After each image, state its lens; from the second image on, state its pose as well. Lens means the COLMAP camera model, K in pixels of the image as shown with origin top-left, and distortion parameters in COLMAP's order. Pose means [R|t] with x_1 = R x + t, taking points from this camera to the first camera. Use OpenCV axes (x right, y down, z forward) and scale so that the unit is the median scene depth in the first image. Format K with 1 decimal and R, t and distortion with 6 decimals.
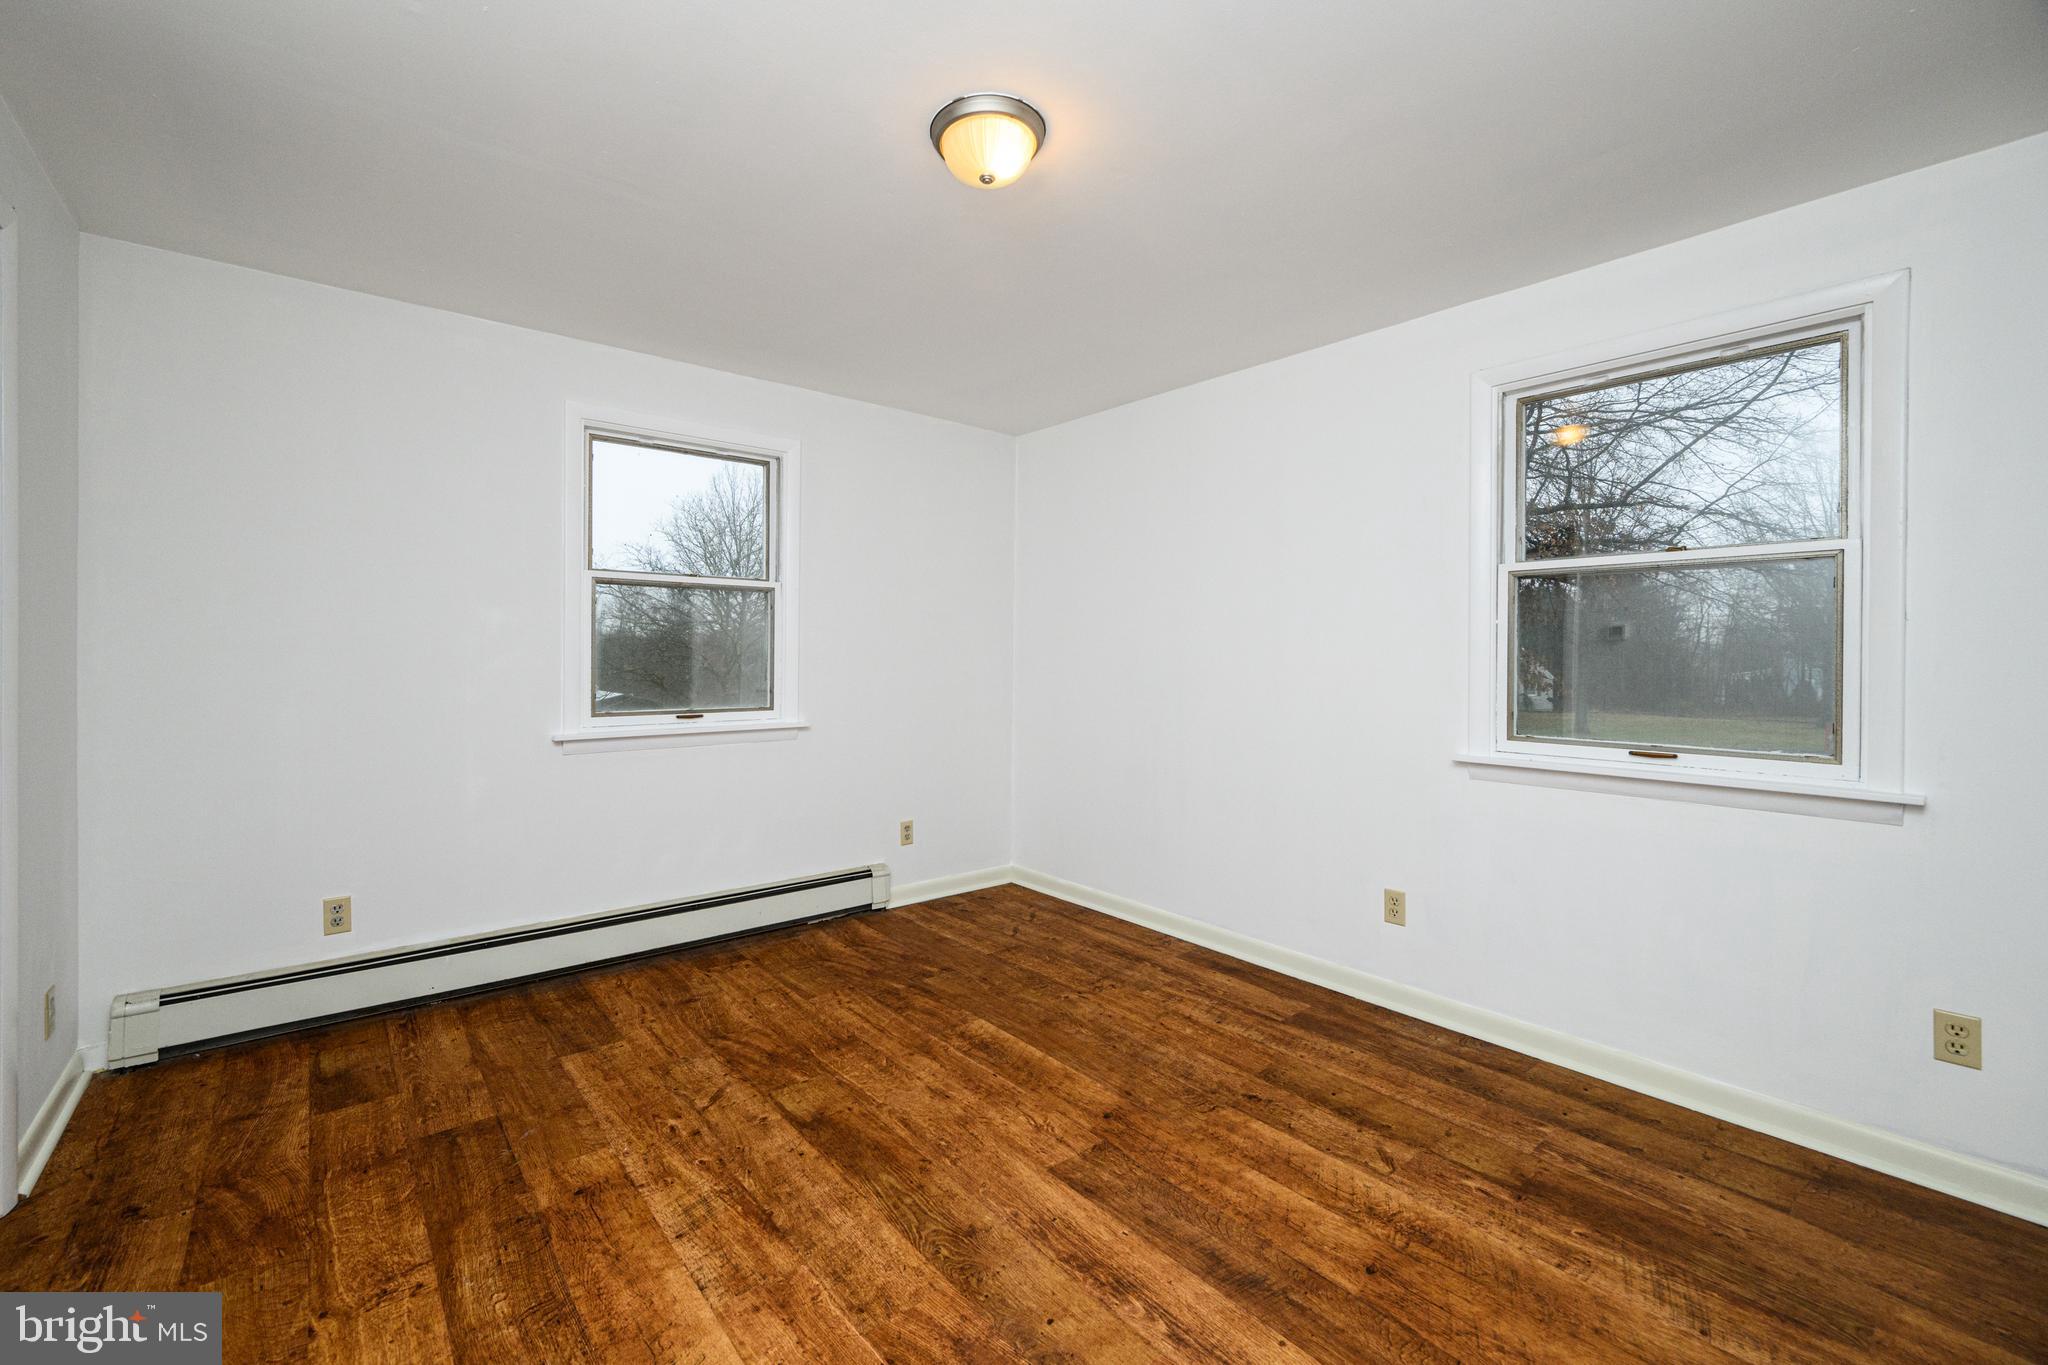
lens RADIAL K [[842.4, 0, 984.2], [0, 842.4, 662.4], [0, 0, 1]] dist [0.000310, -0.000088]
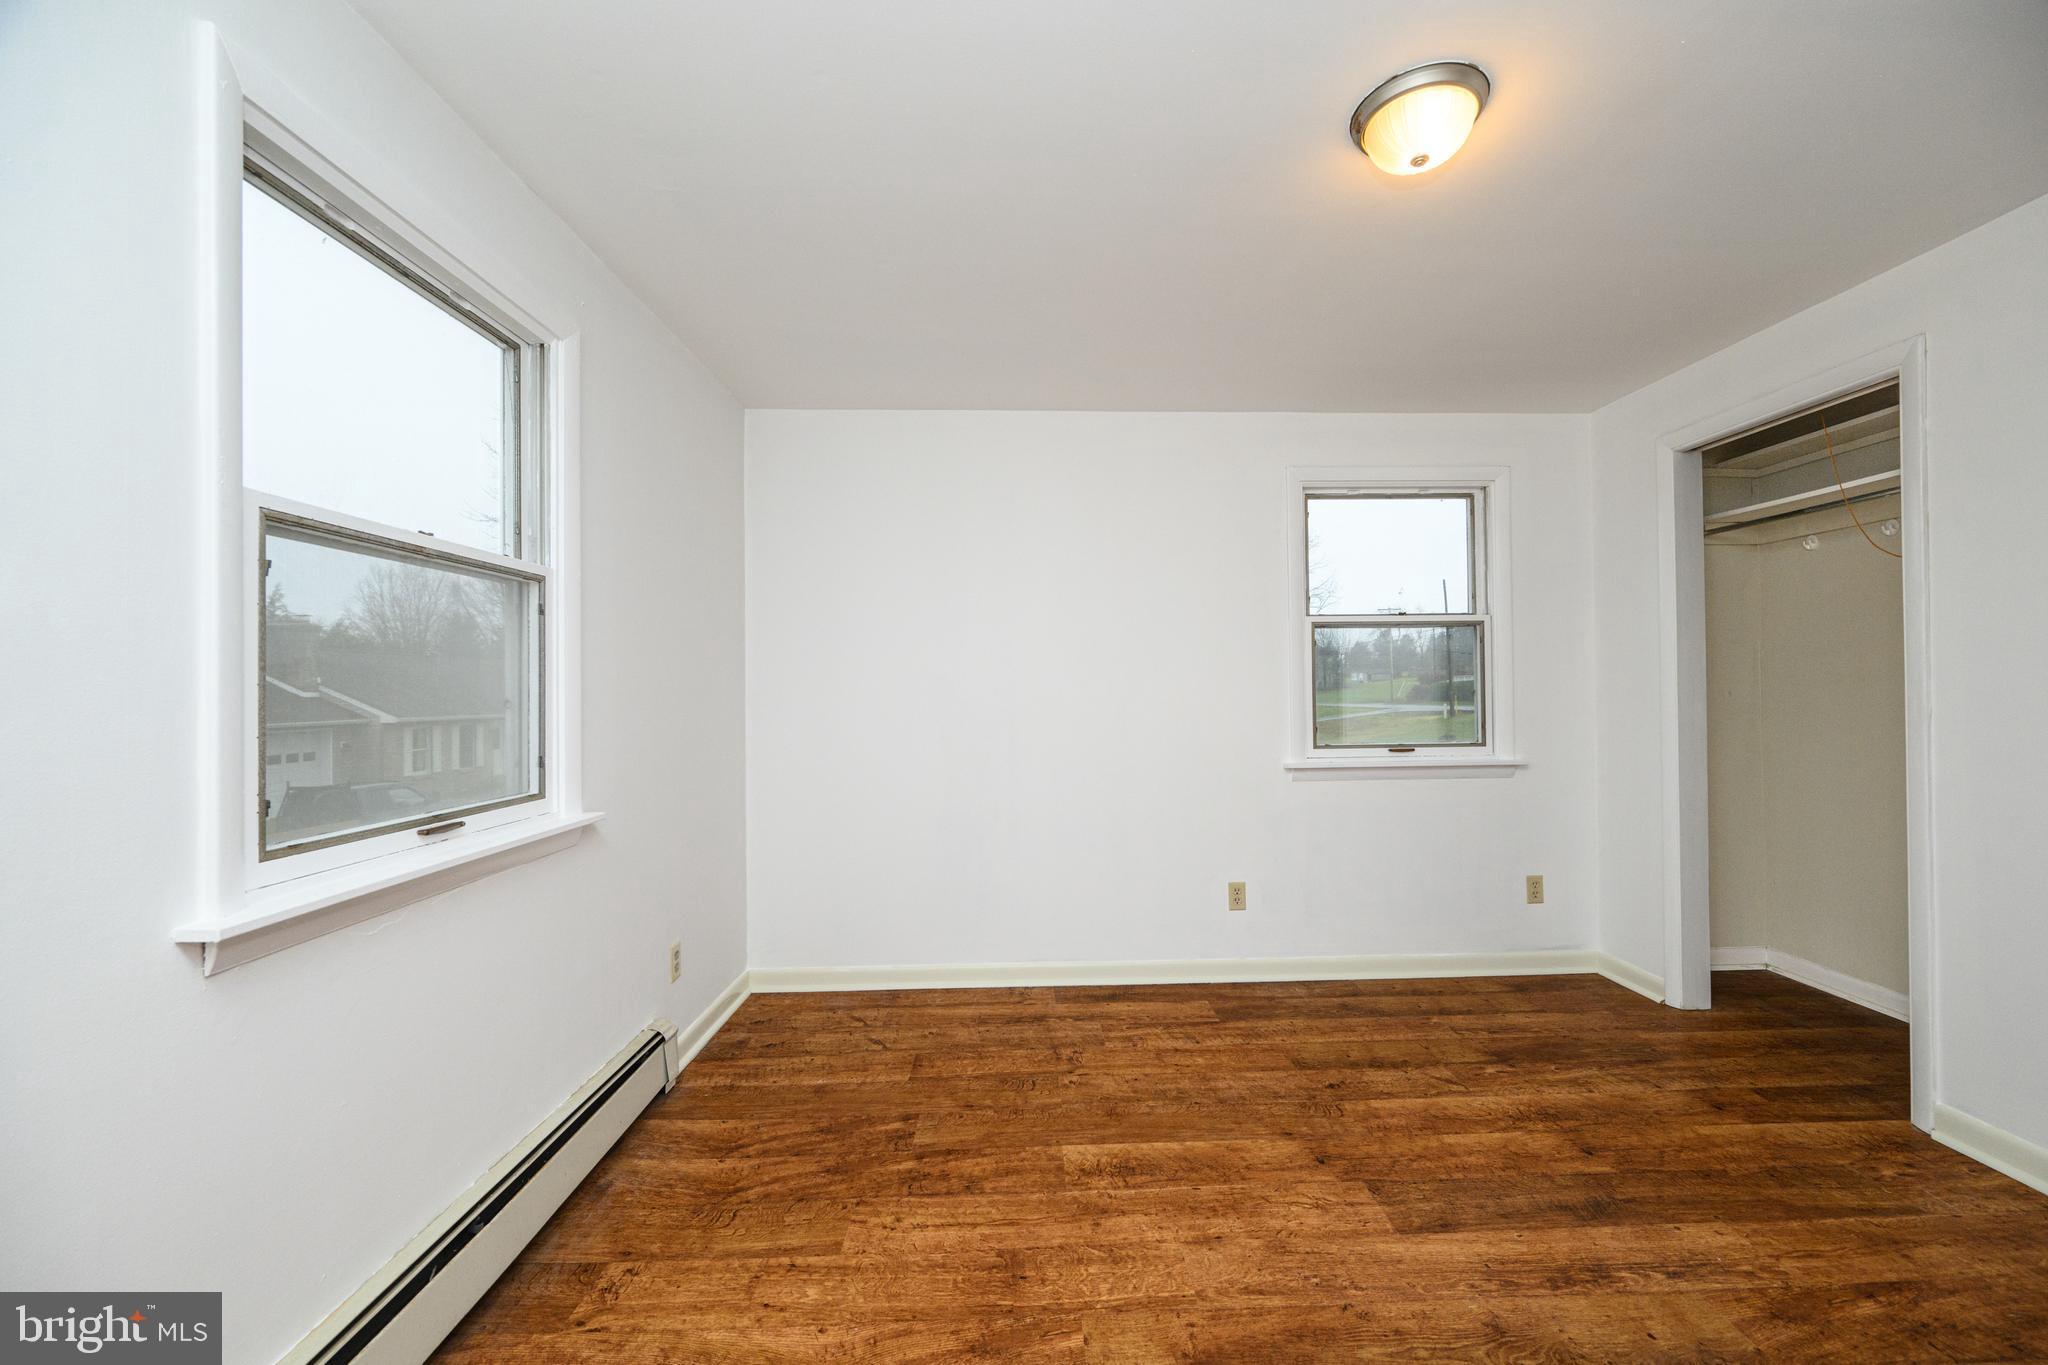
lens RADIAL K [[817.3, 0, 1050.5], [0, 817.3, 684.1], [0, 0, 1]] dist [0.000149, -0.000190]
pose [[0.591954, -0.006801, 0.805943, -0.707779], [0.020936, 0.999757, -0.006941, -0.009826], [-0.805700, 0.020982, 0.591952, 0.608250]]
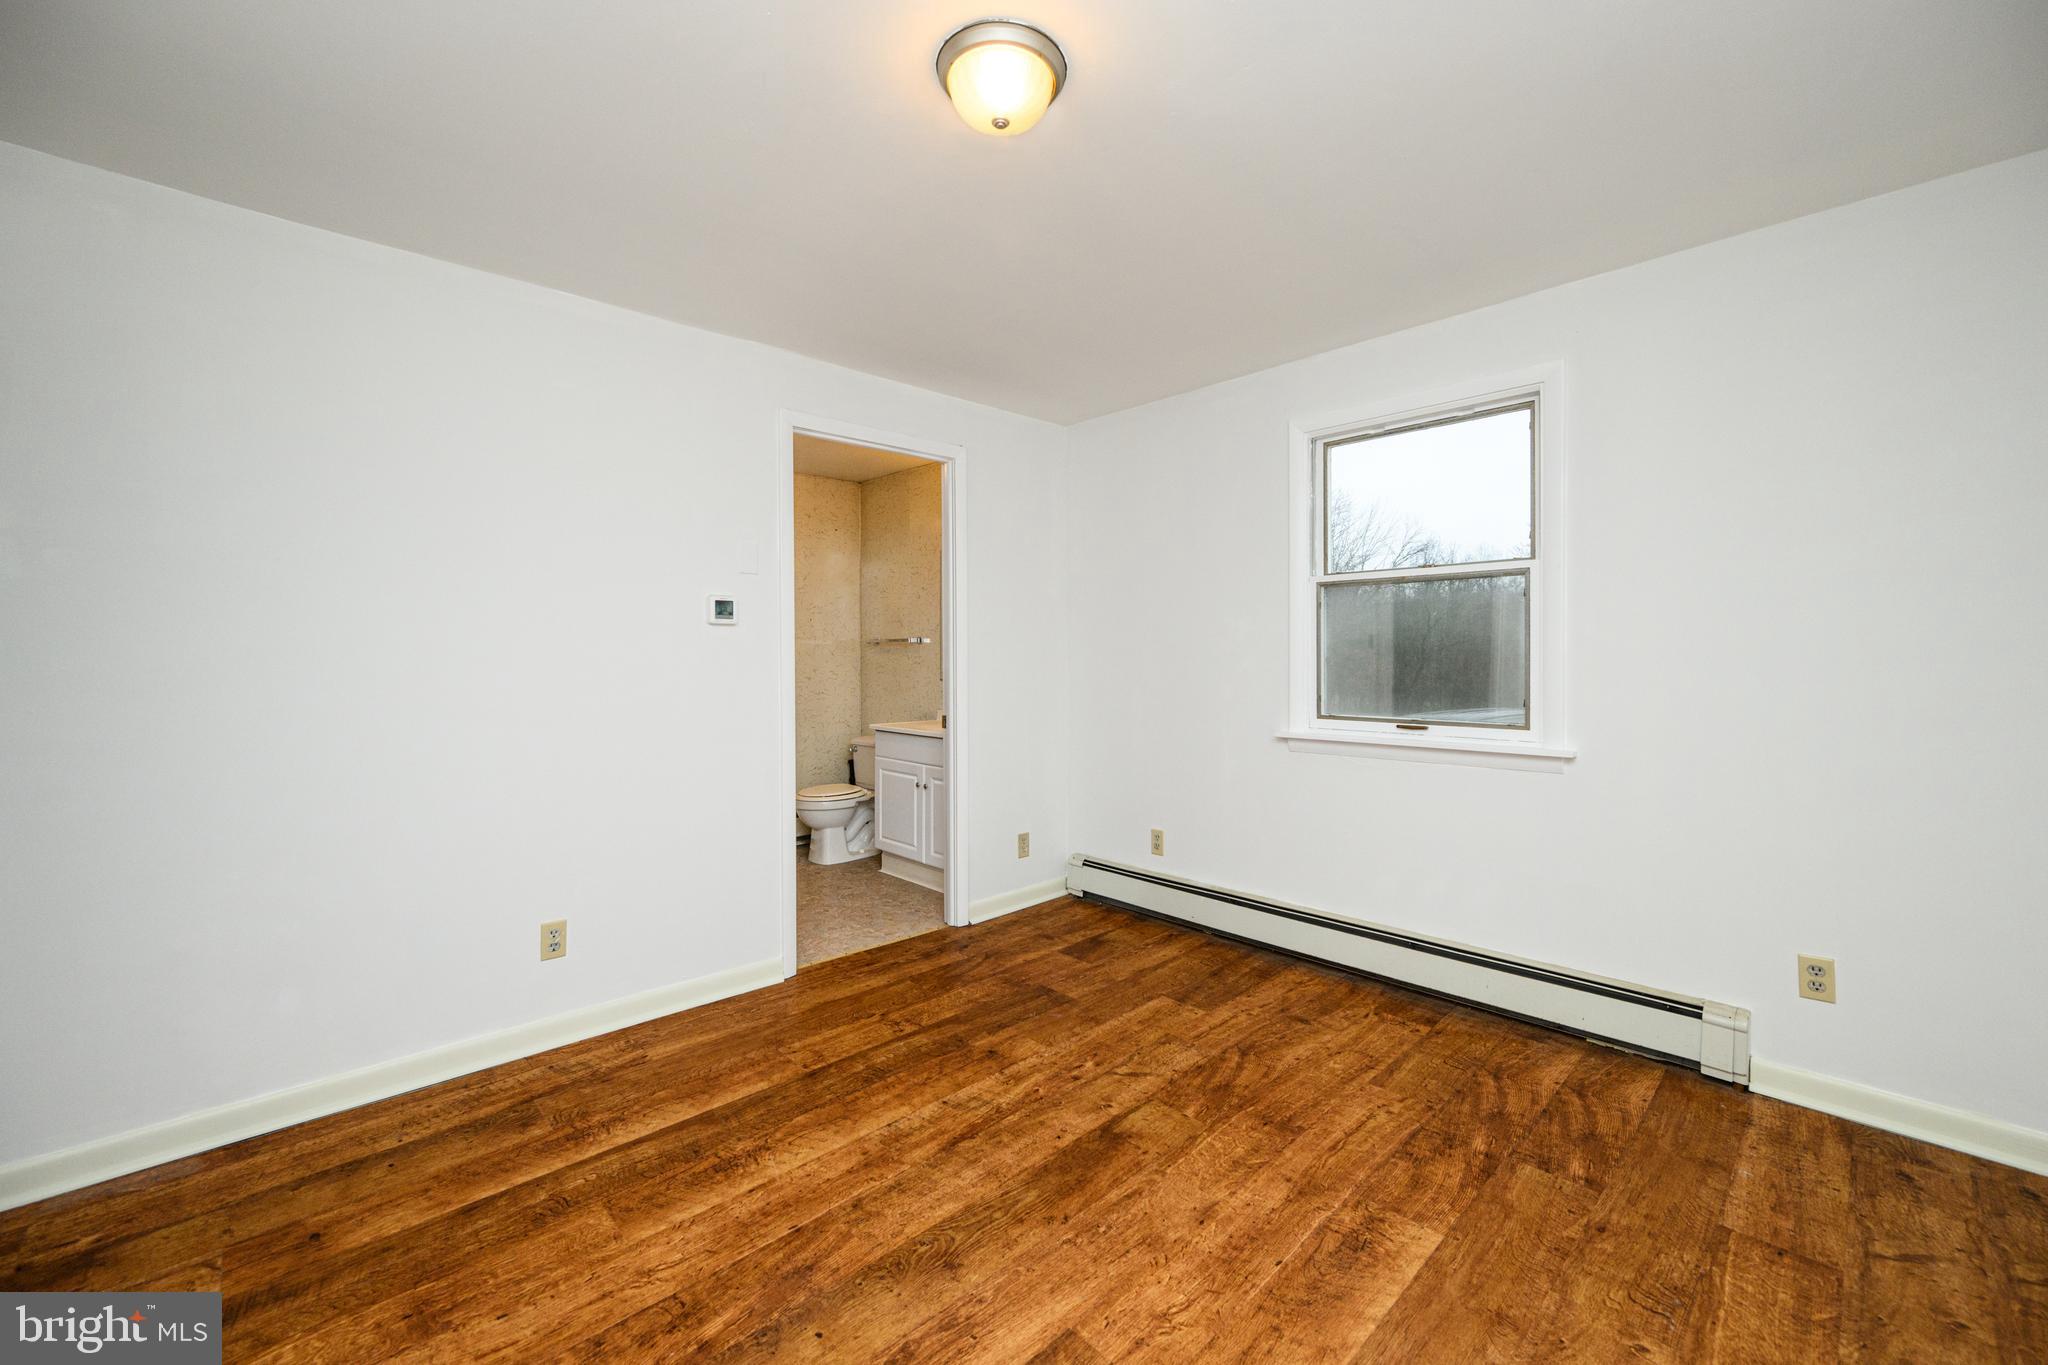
lens RADIAL K [[831.3, 0, 1024.7], [0, 831.3, 654.5], [0, 0, 1]] dist [-0.000232, -0.000171]
pose [[0.082817, -0.007543, -0.996536, 0.661997], [-0.005040, 0.999955, -0.007987, -0.003179], [0.996552, 0.005684, 0.082775, 0.713807]]
